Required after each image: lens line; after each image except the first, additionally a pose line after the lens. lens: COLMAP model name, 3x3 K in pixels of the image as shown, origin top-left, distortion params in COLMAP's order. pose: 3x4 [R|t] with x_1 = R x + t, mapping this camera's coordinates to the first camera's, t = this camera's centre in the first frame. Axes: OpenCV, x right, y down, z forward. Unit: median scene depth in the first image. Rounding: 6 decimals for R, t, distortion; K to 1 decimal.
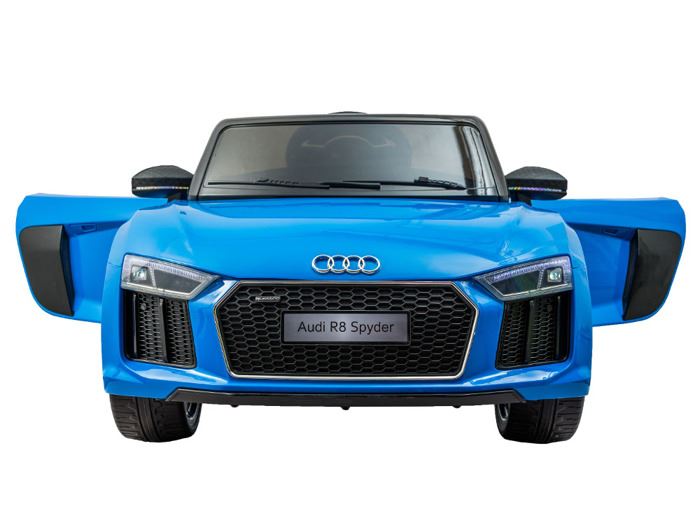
lens RADIAL K [[981.2, 0, 350.0], [0, 981.2, 262.5], [0, 0, 1]] dist [0.001046, 0.036122]
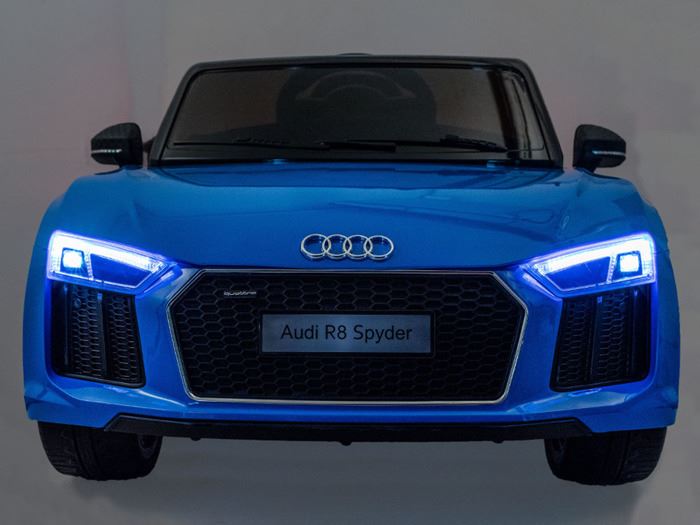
lens RADIAL K [[981.2, 0, 350.0], [0, 981.2, 262.5], [0, 0, 1]] dist [0.001046, 0.036122]
pose [[0.999728, 0.001797, -0.023264, 0.015077], [-0.001525, 0.999931, 0.011680, 0.004672], [0.023283, -0.011641, 0.999661, 0.262283]]
